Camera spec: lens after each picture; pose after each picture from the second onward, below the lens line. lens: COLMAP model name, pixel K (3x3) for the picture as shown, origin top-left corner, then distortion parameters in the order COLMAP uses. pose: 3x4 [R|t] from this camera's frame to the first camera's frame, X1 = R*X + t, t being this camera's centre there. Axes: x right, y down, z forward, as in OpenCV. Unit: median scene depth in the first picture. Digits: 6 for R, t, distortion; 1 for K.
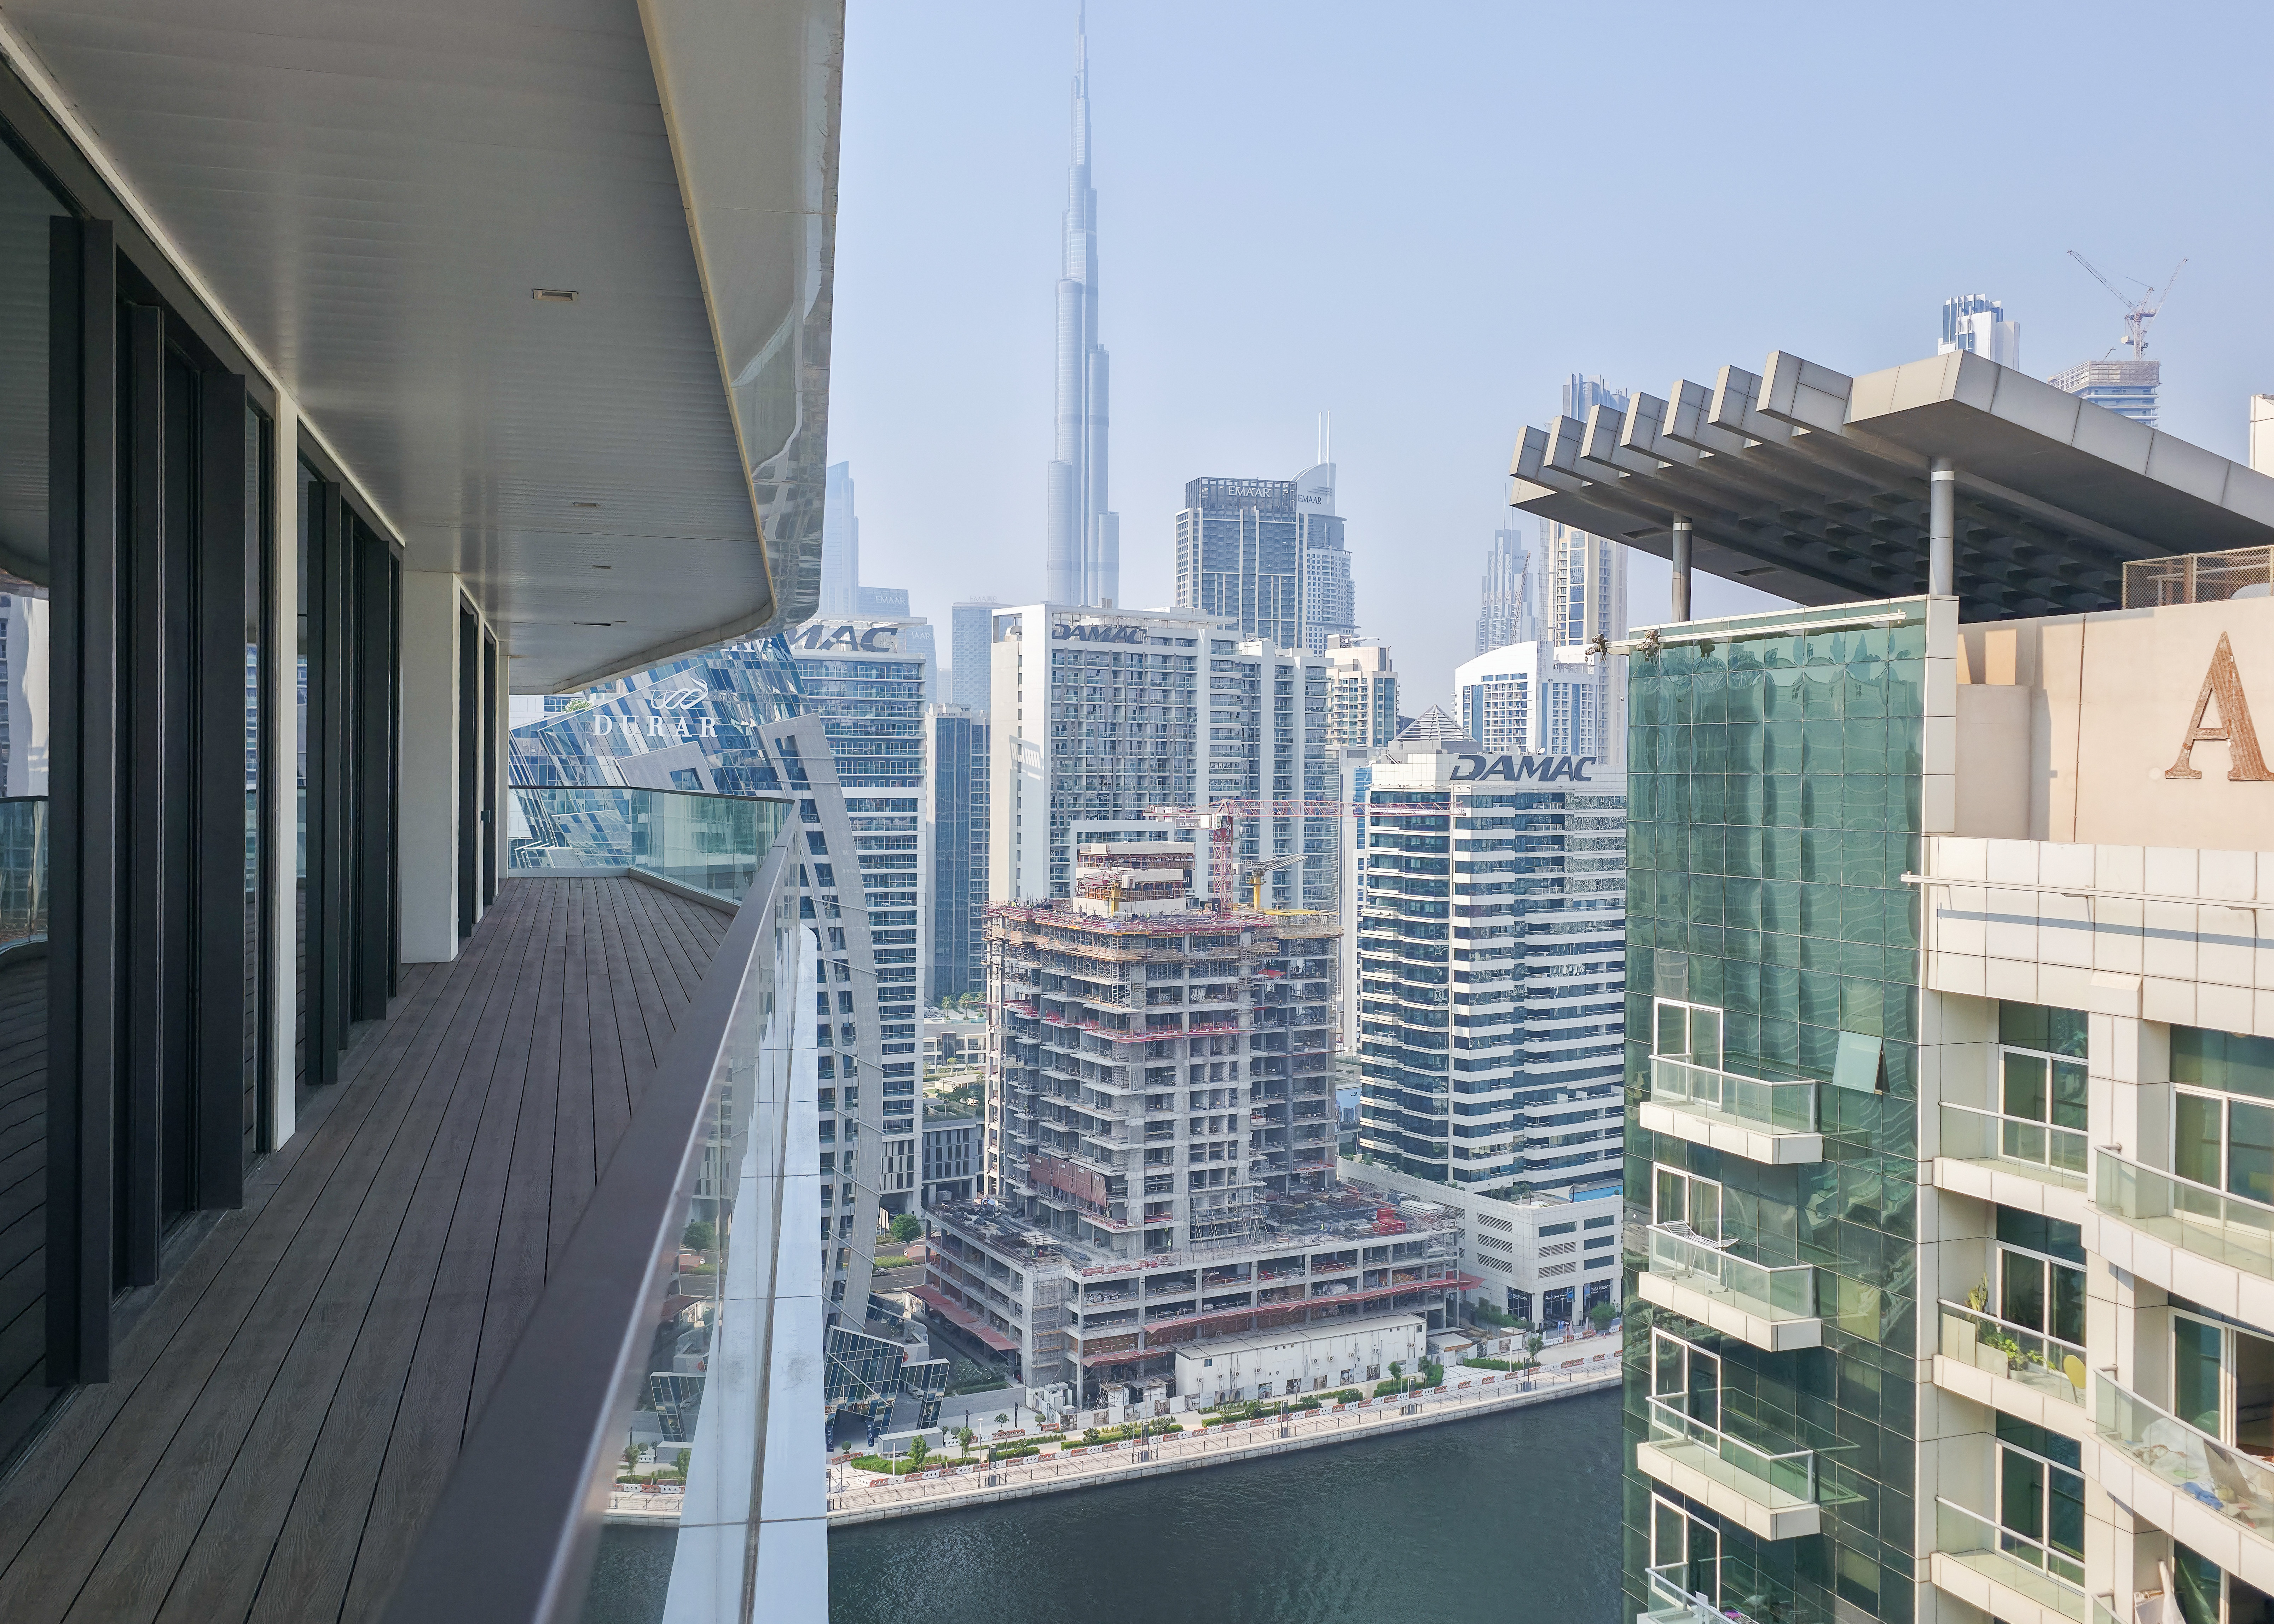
lens RADIAL K [[1987.9, 0, 1140.4], [0, 1987.9, 817.2], [0, 0, 1]] dist [0.163157, -0.279574]
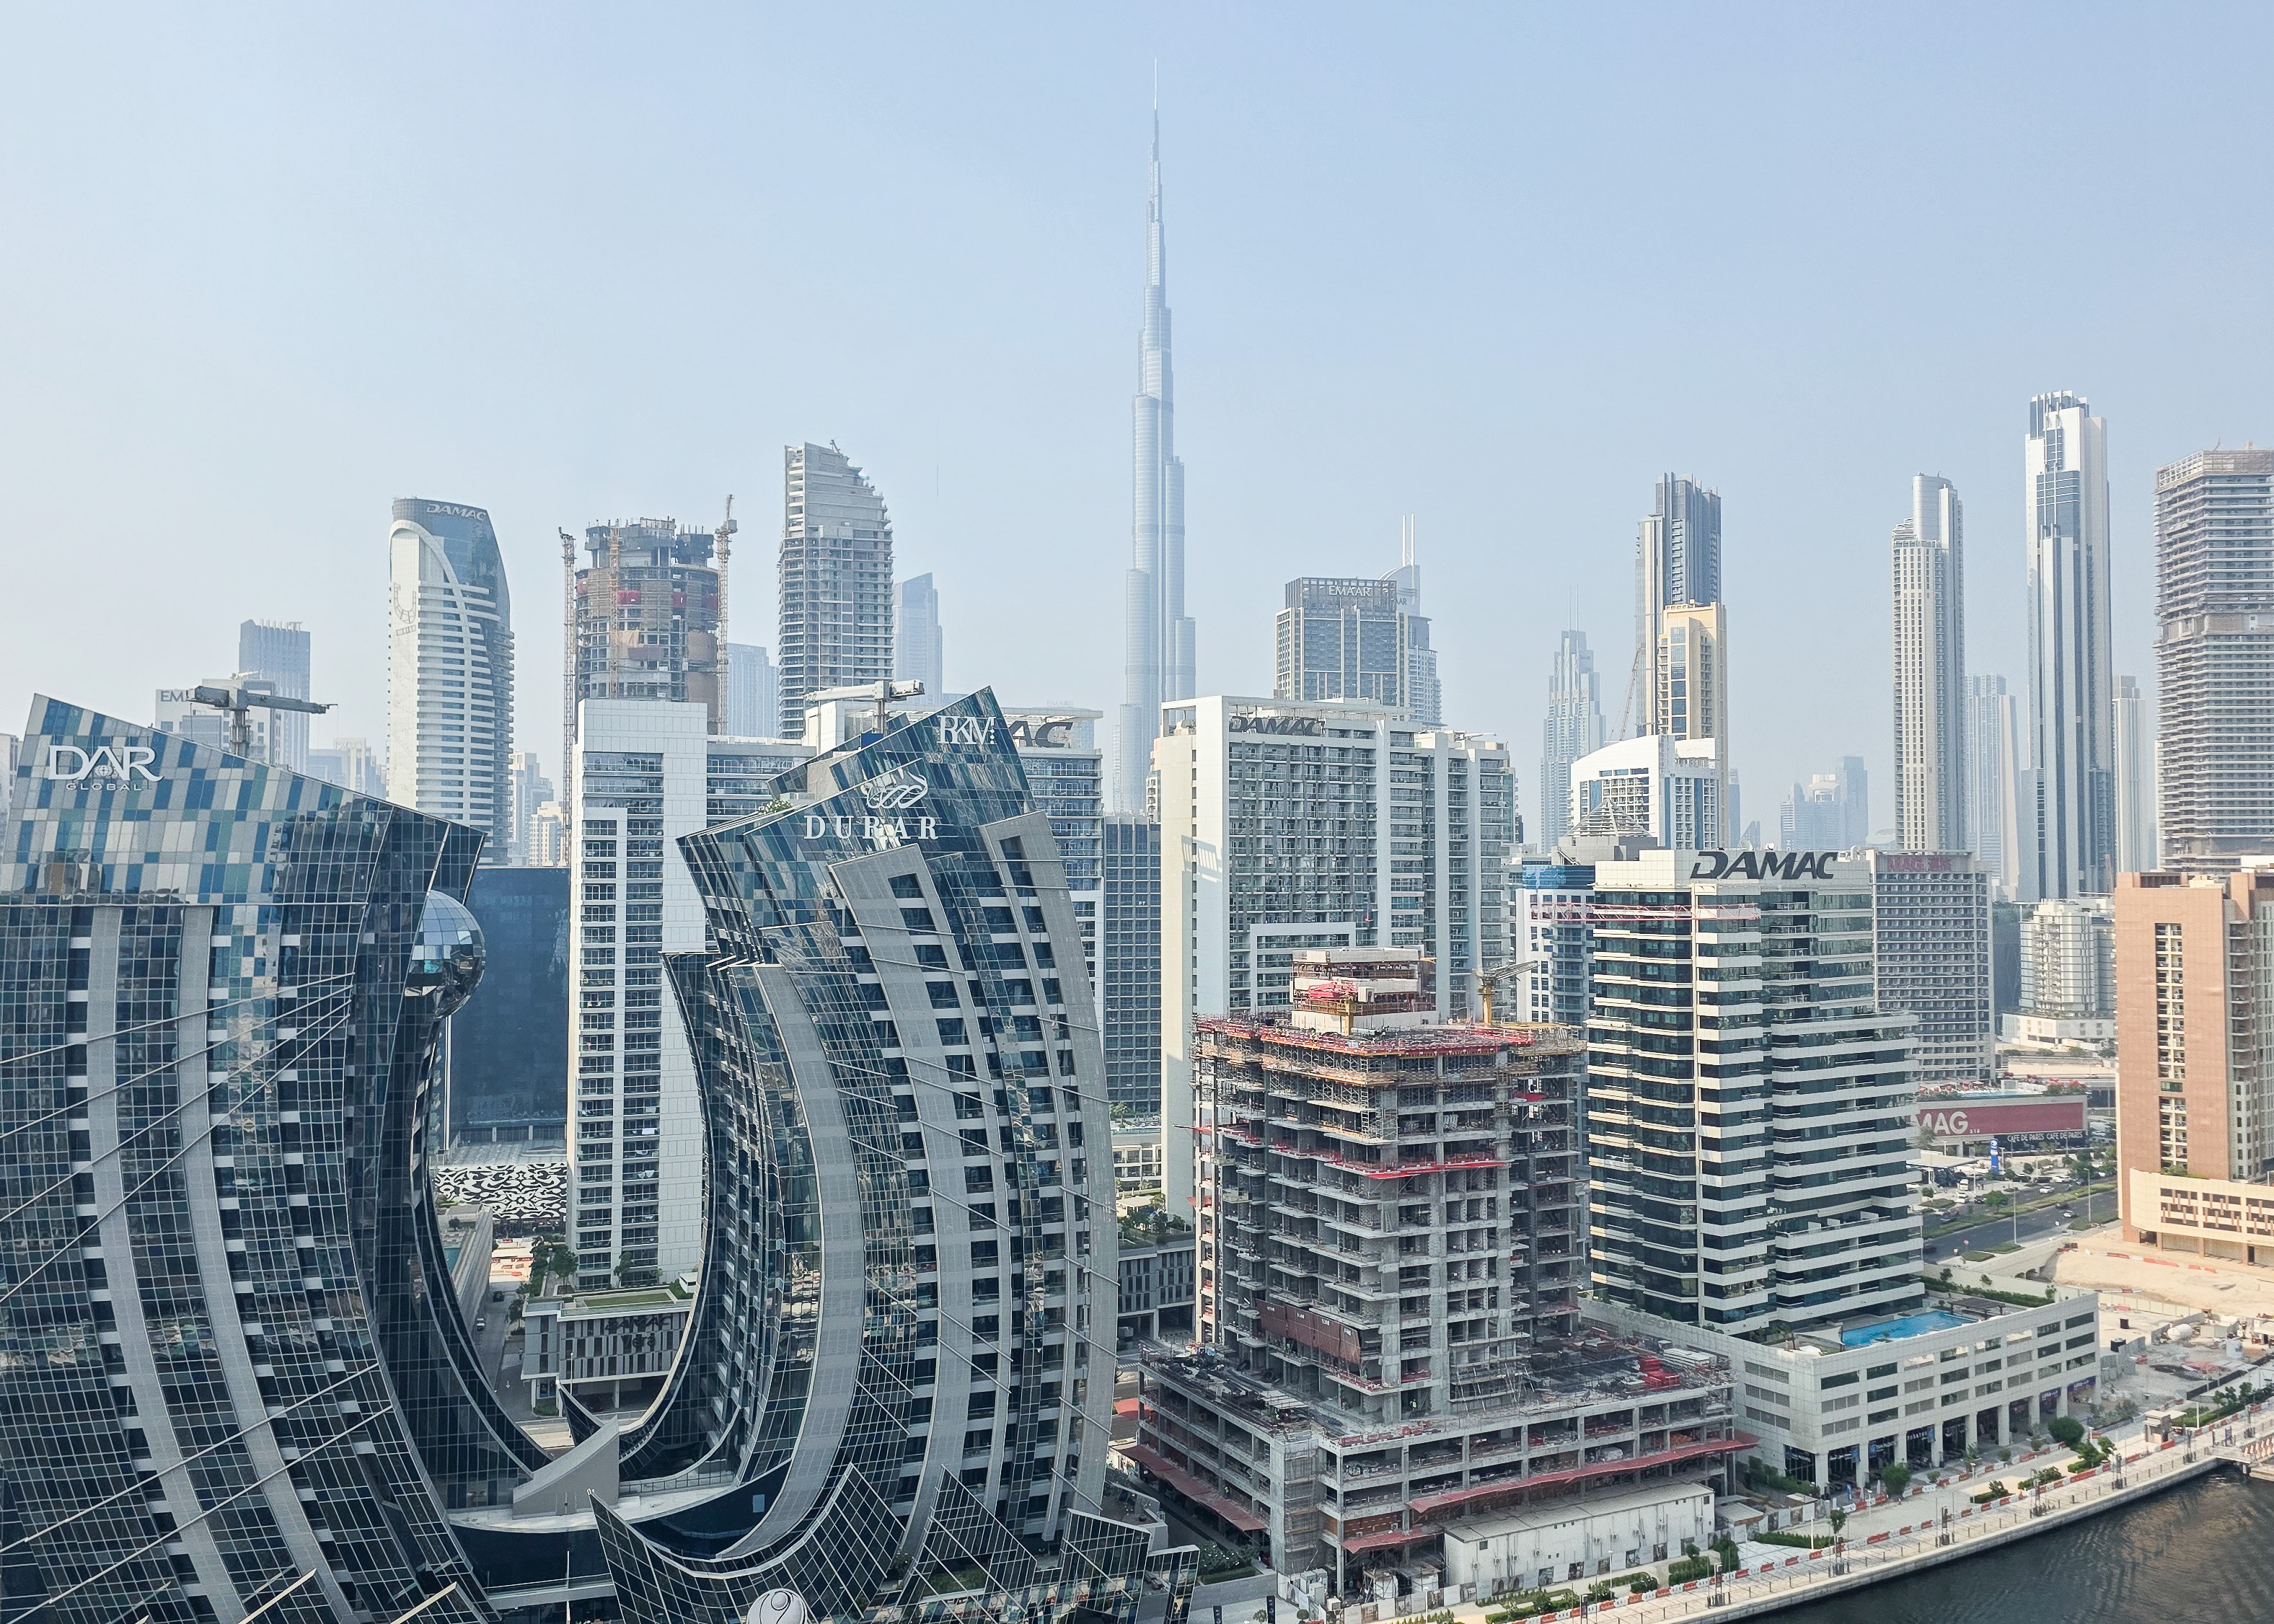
lens RADIAL K [[1953.7, 0, 1164.7], [0, 1953.7, 835.9], [0, 0, 1]] dist [0.103255, -0.161307]
pose [[0.999647, -0.009592, -0.024796, -0.070755], [0.008571, 0.999125, -0.040945, -0.003765], [0.025167, 0.040718, 0.998854, 0.104731]]
